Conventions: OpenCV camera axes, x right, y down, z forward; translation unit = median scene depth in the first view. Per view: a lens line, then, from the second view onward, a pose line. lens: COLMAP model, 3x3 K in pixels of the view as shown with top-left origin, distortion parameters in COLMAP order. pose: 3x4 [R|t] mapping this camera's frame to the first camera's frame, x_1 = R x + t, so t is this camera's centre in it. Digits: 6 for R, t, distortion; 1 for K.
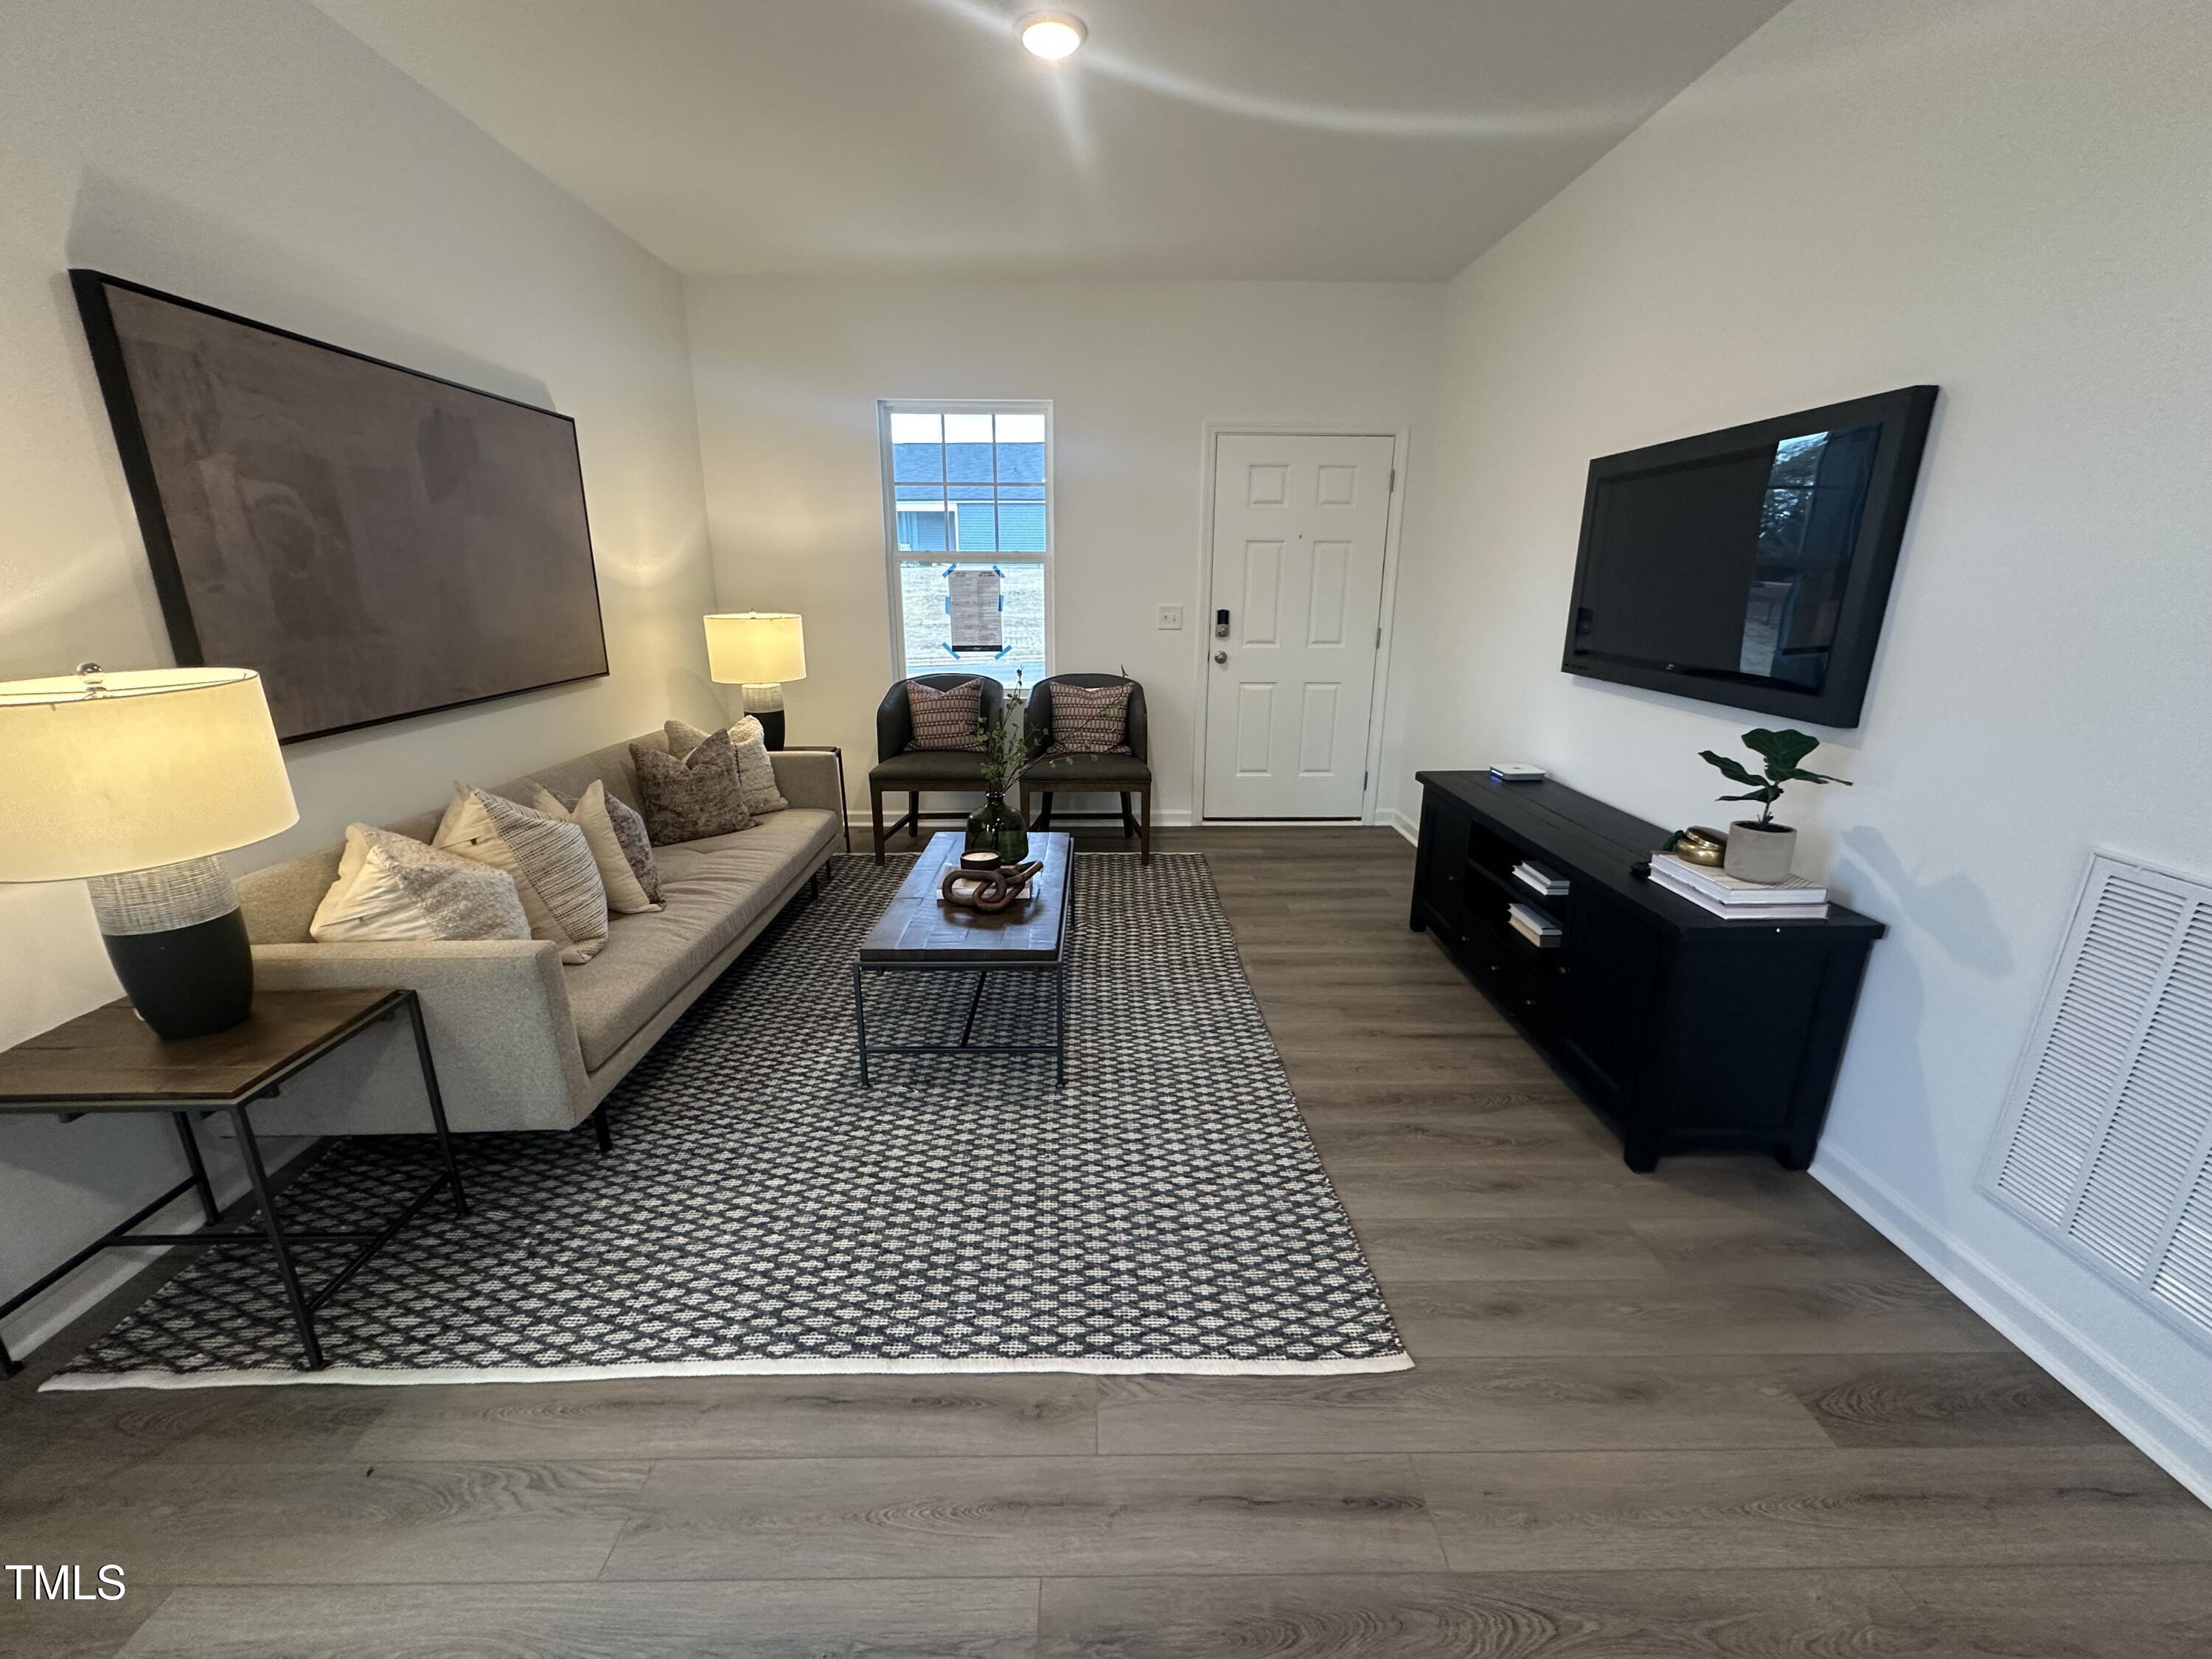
lens RADIAL K [[882.7, 0, 1106.0], [0, 882.7, 829.5], [0, 0, 1]] dist [-0.003419, 0.000344]
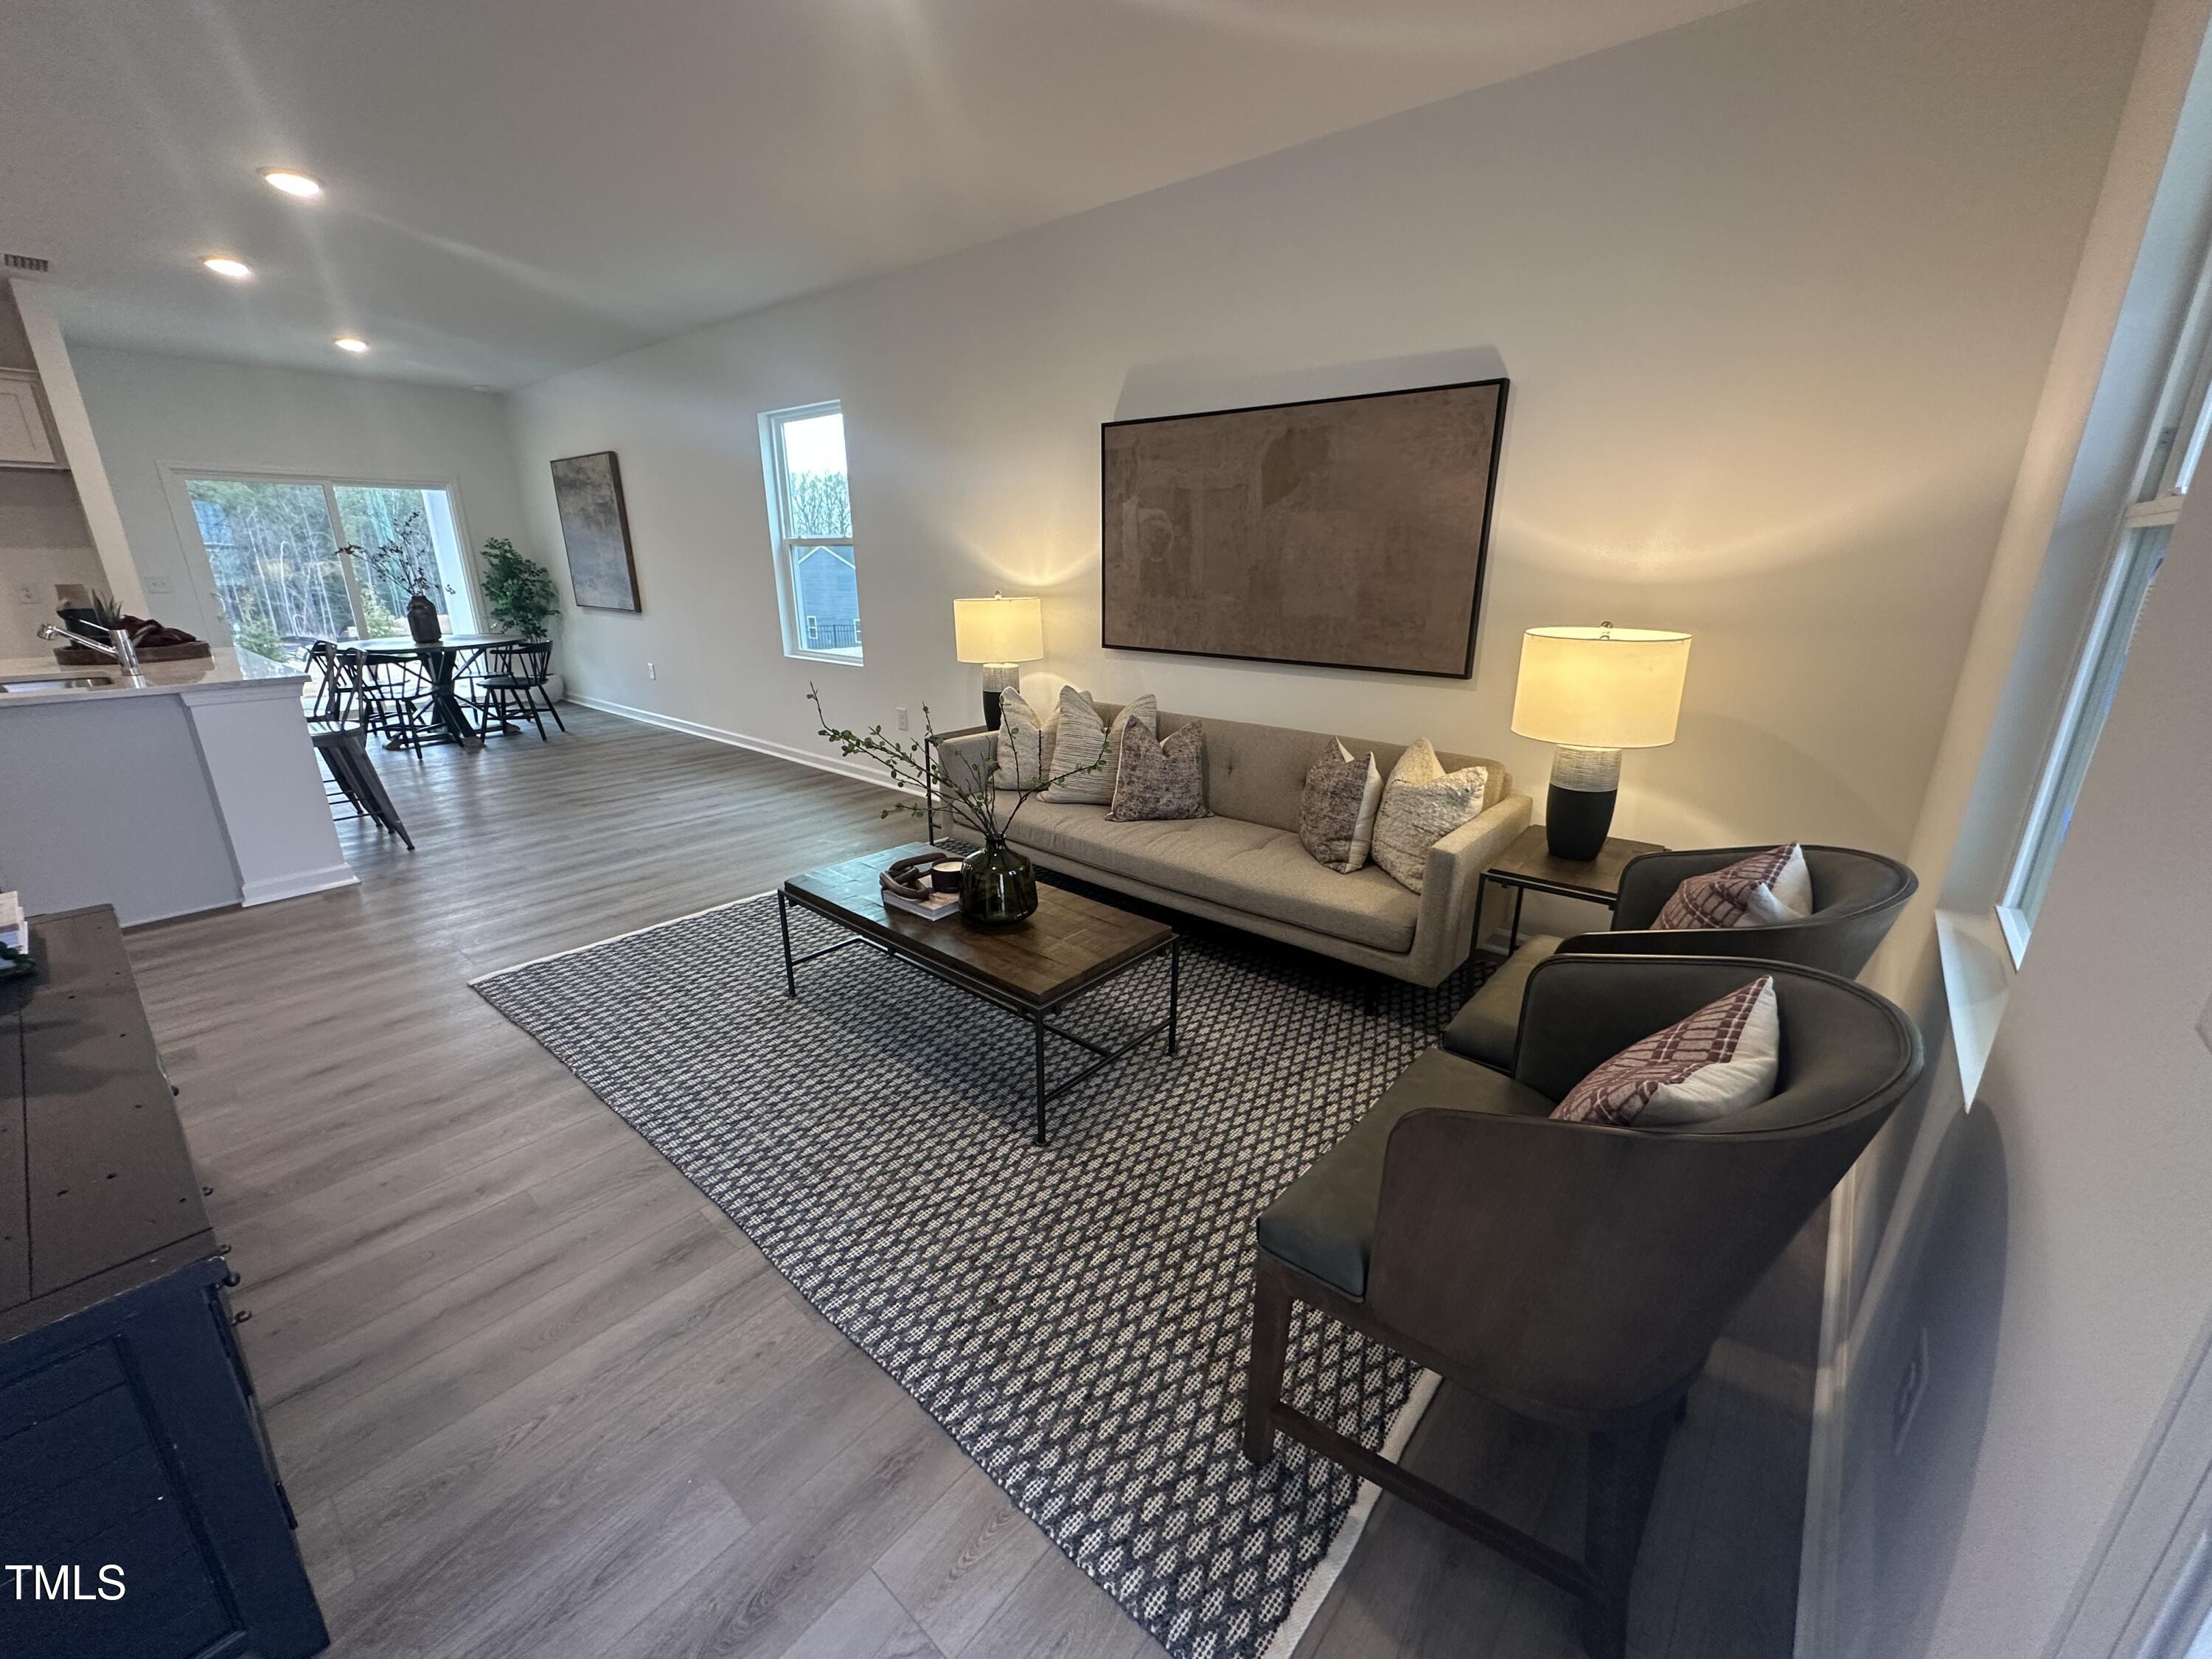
lens RADIAL K [[882.7, 0, 1106.0], [0, 882.7, 829.5], [0, 0, 1]] dist [-0.003419, 0.000344]
pose [[-0.654301, 0.223643, -0.722409, 0.544228], [-0.210473, 0.863674, 0.458005, -0.607505], [0.726355, 0.451720, -0.518031, 2.071407]]
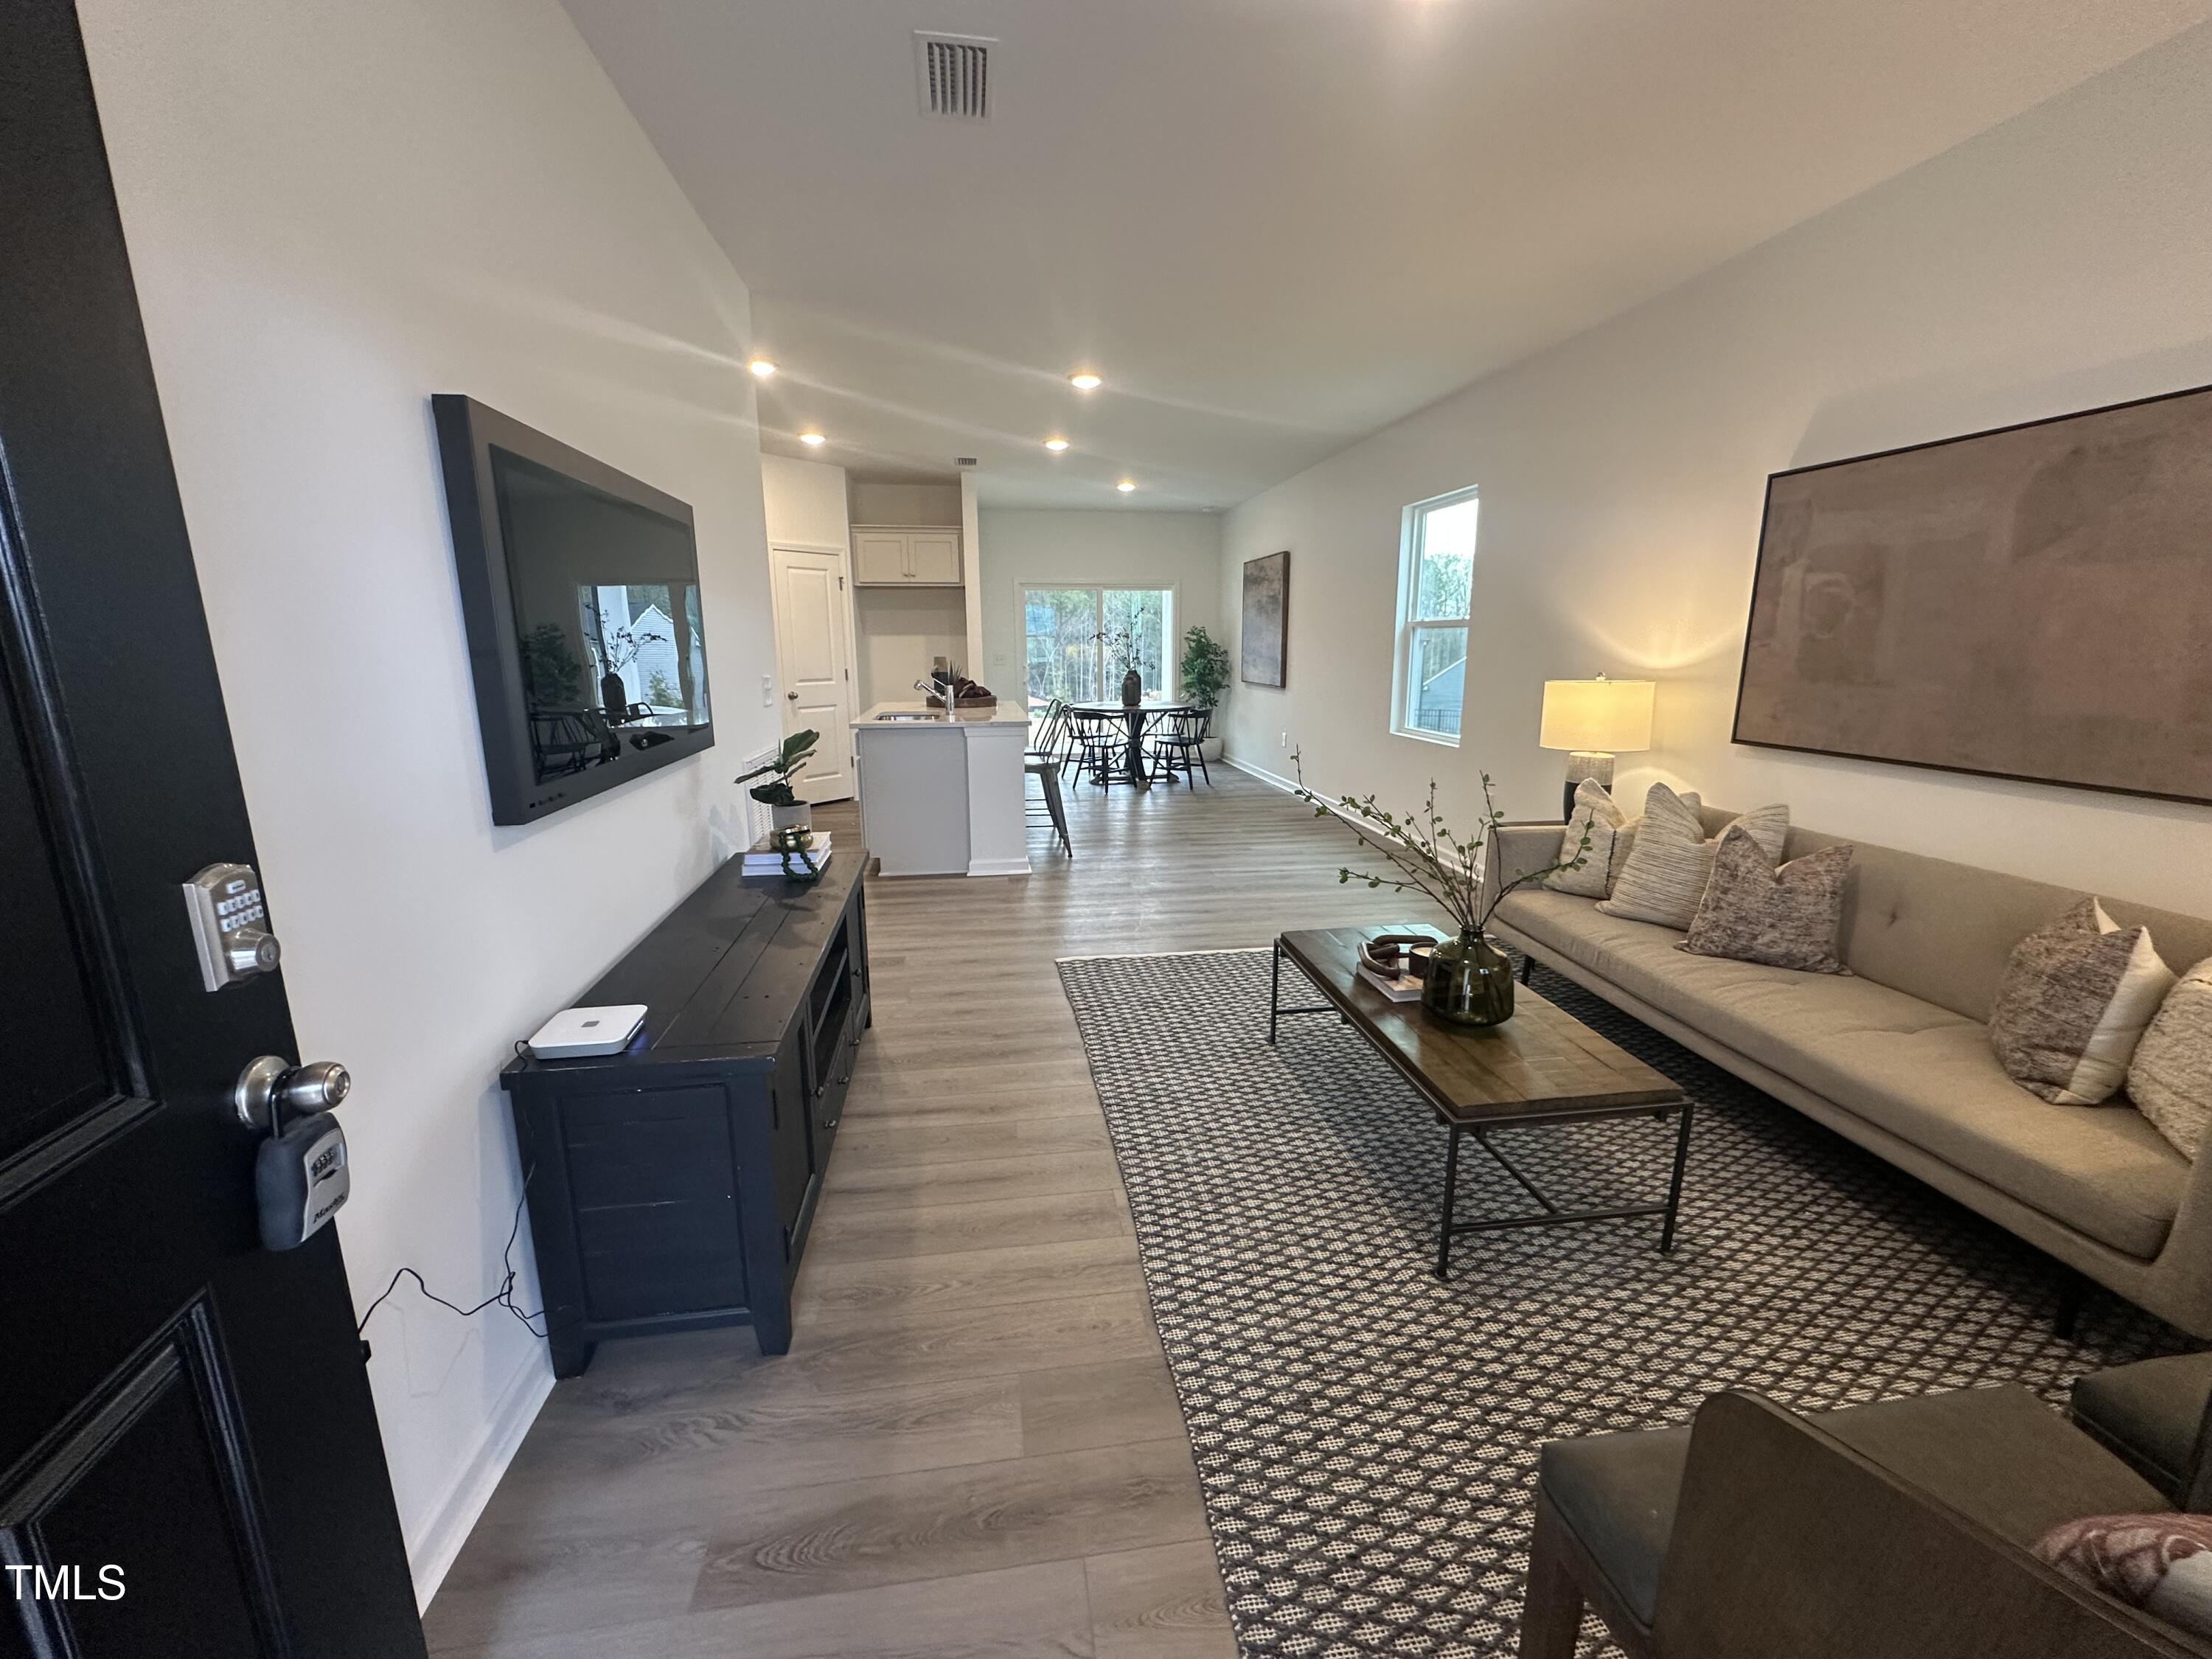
lens RADIAL K [[882.7, 0, 1106.0], [0, 882.7, 829.5], [0, 0, 1]] dist [-0.003419, 0.000344]
pose [[-0.990998, 0.029922, -0.130488, 0.379430], [-0.034777, 0.883702, 0.466755, -0.621240], [0.129279, 0.467092, -0.874707, 2.181319]]
